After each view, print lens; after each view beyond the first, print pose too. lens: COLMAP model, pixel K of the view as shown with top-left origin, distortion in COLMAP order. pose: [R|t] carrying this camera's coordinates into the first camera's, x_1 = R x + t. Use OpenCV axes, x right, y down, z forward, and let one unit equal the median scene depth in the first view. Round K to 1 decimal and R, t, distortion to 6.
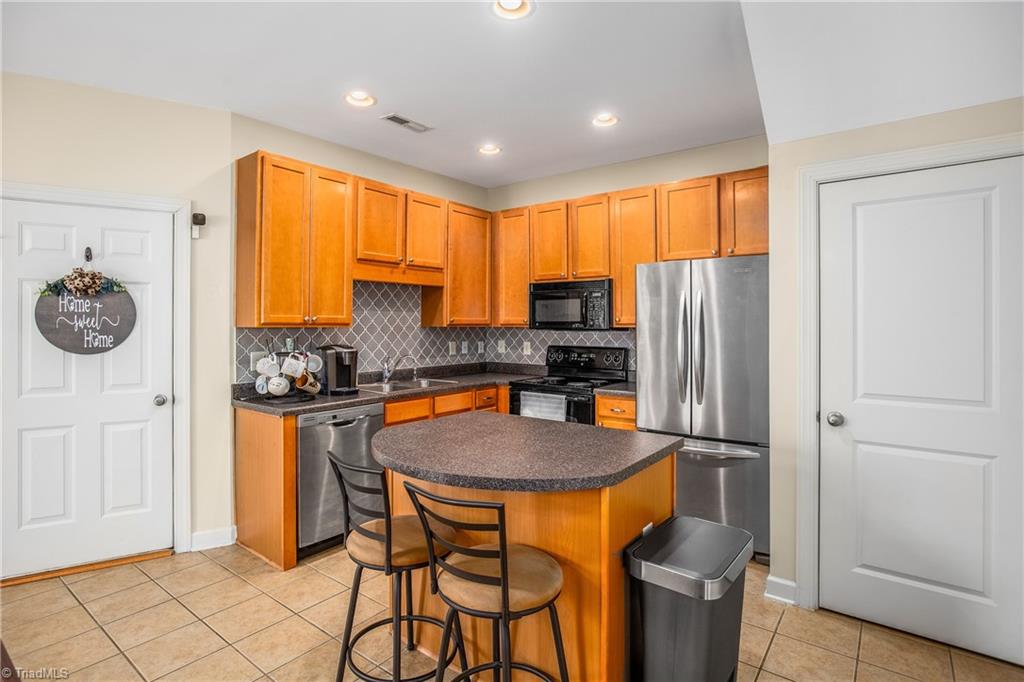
lens RADIAL K [[514.9, 0, 514.4], [0, 514.9, 332.6], [0, 0, 1]] dist [-0.004707, 0.002904]
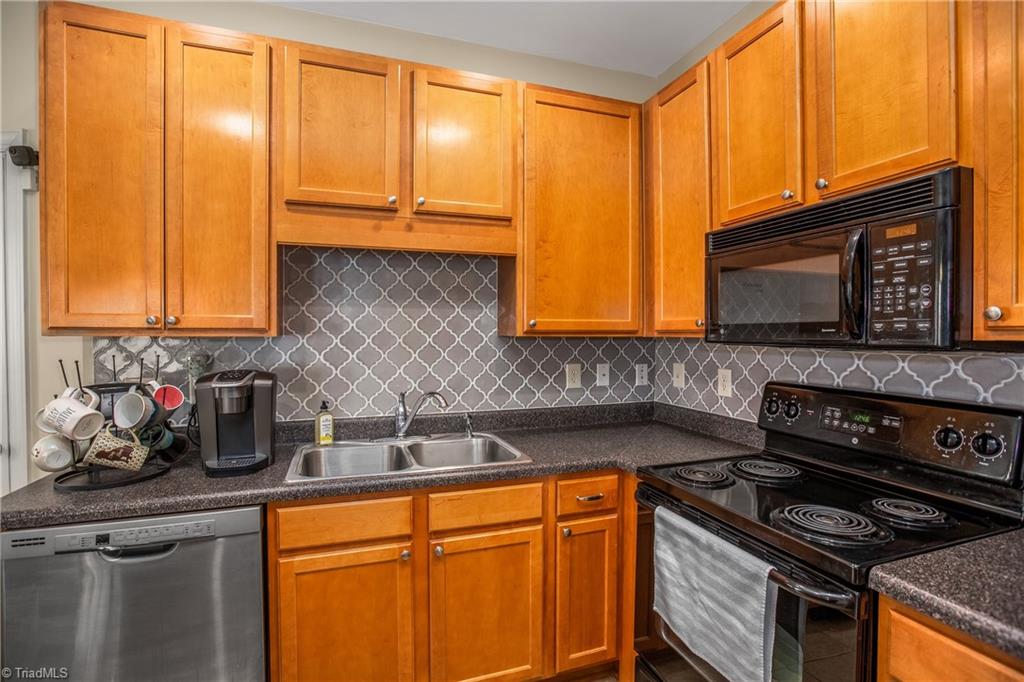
lens RADIAL K [[485.5, 0, 503.1], [0, 485.5, 342.9], [0, 0, 1]] dist [-0.028581, 0.006882]
pose [[0.830795, 0.010949, -0.556471, 0.122431], [-0.009549, 0.999940, 0.005418, -0.007875], [0.556497, 0.000812, 0.830849, 0.637279]]
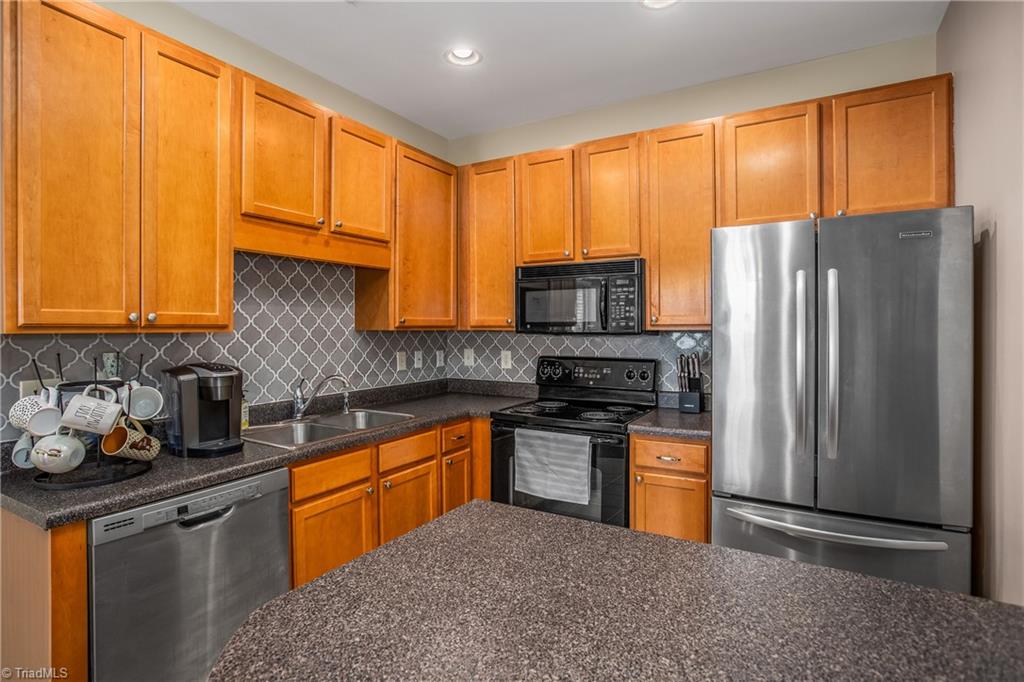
lens RADIAL K [[514.9, 0, 511.2], [0, 514.9, 337.0], [0, 0, 1]] dist [-0.004707, 0.002904]
pose [[0.992848, -0.005645, 0.119251, -0.065982], [0.005241, 0.999979, 0.003700, -0.004874], [-0.119269, -0.003049, 0.992857, 0.344468]]
